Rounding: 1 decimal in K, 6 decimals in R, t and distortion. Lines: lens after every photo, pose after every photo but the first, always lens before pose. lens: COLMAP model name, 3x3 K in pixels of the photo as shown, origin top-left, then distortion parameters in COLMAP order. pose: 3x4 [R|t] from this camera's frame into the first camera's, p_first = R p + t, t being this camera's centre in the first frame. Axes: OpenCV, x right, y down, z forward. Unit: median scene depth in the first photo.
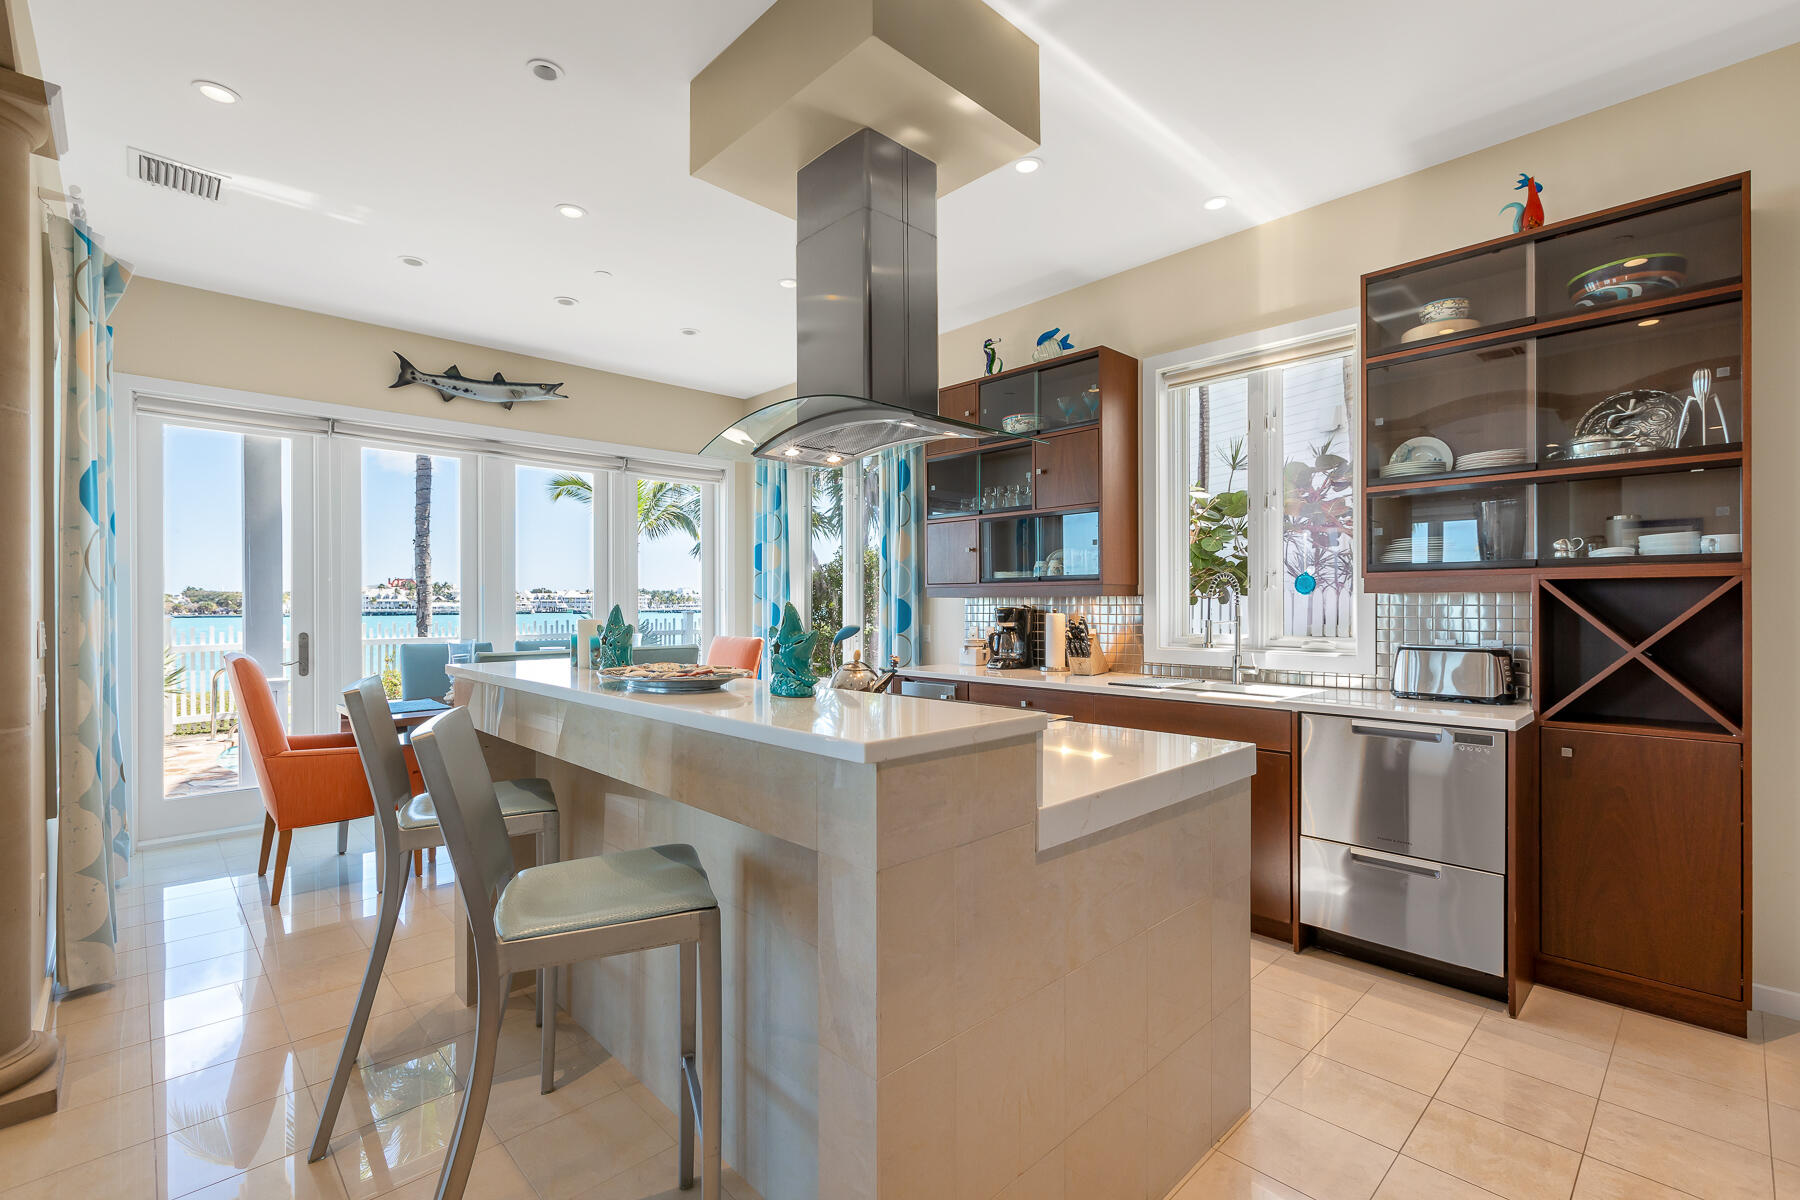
lens RADIAL K [[806.9, 0, 886.8], [0, 806.9, 606.1], [0, 0, 1]] dist [0.002359, -0.000233]
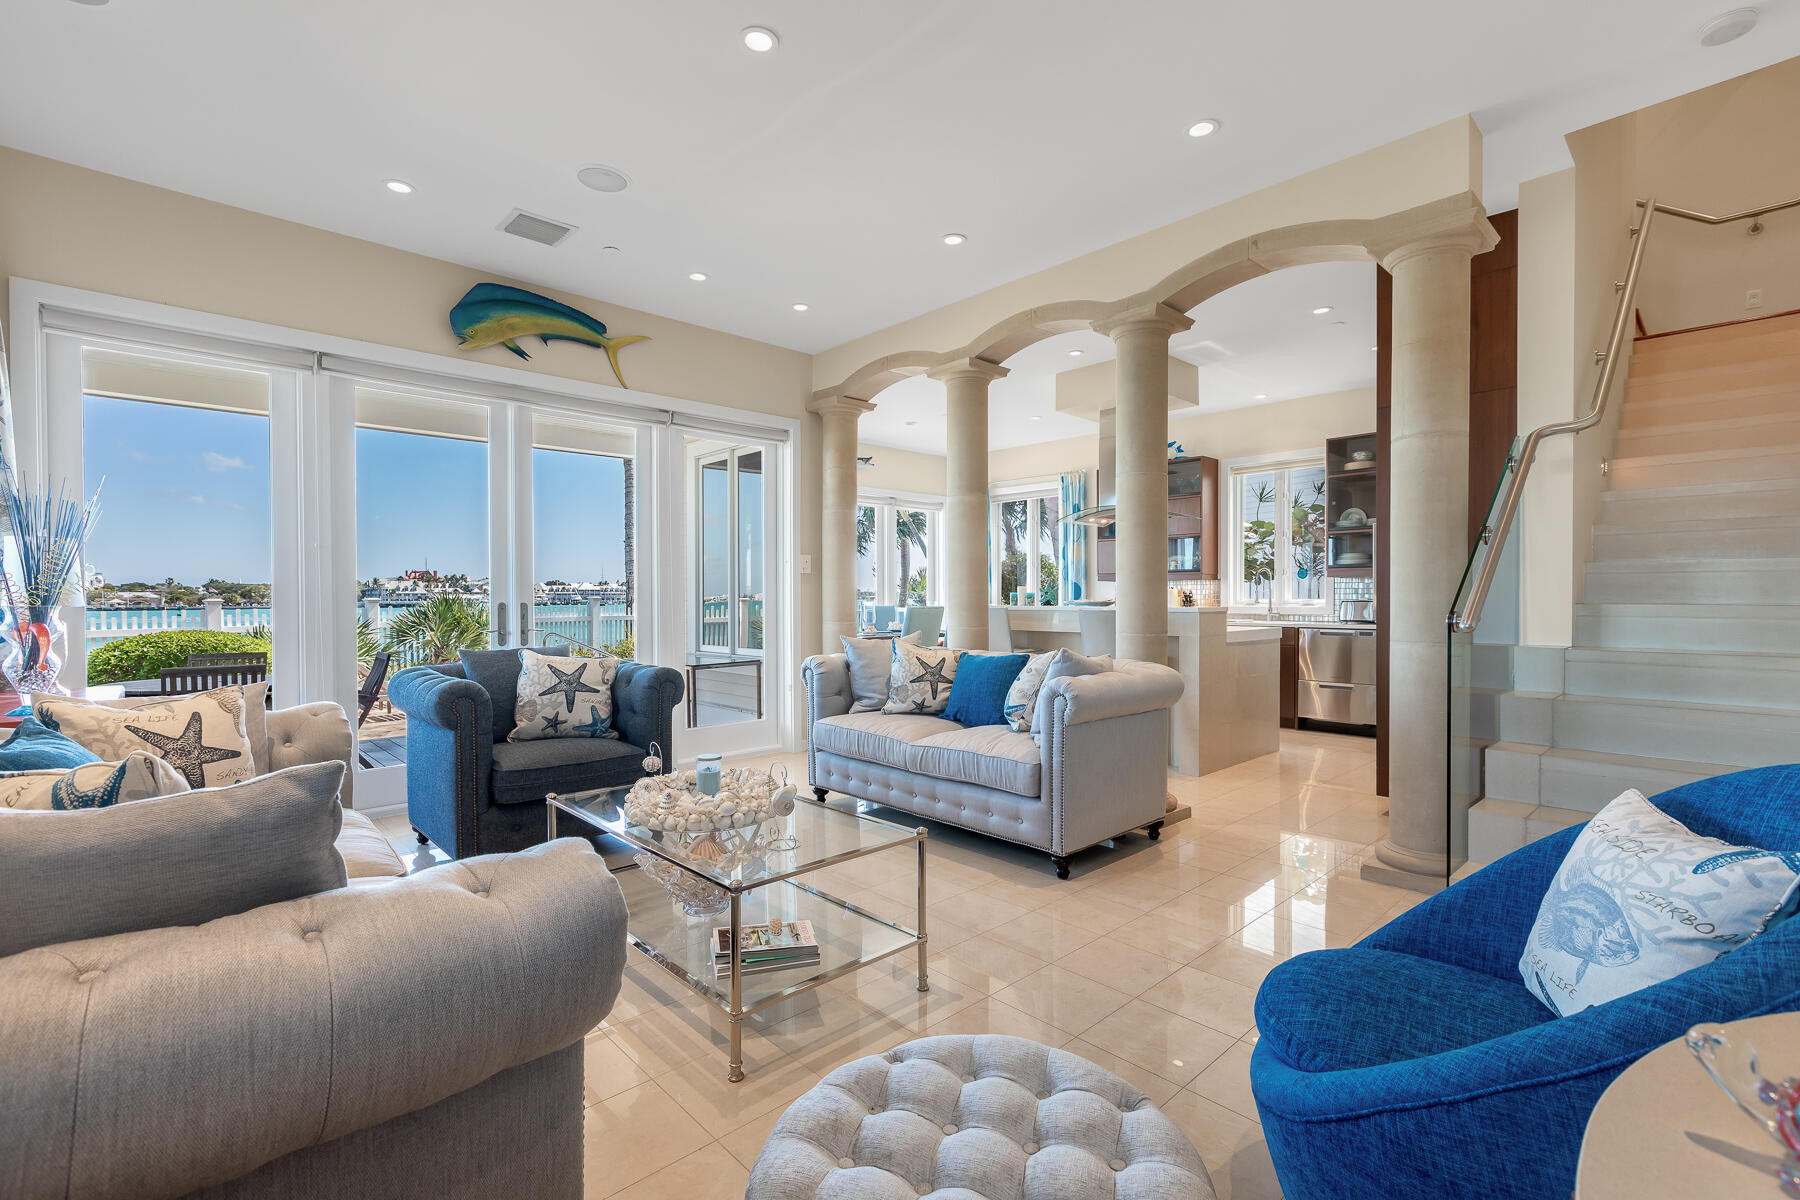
lens RADIAL K [[806.9, 0, 886.8], [0, 806.9, 606.1], [0, 0, 1]] dist [0.002359, -0.000233]
pose [[0.999966, 0.000381, -0.008278, -0.467171], [-0.000303, 0.999955, 0.009468, 0.033103], [0.008282, -0.009465, 0.999921, -0.948569]]
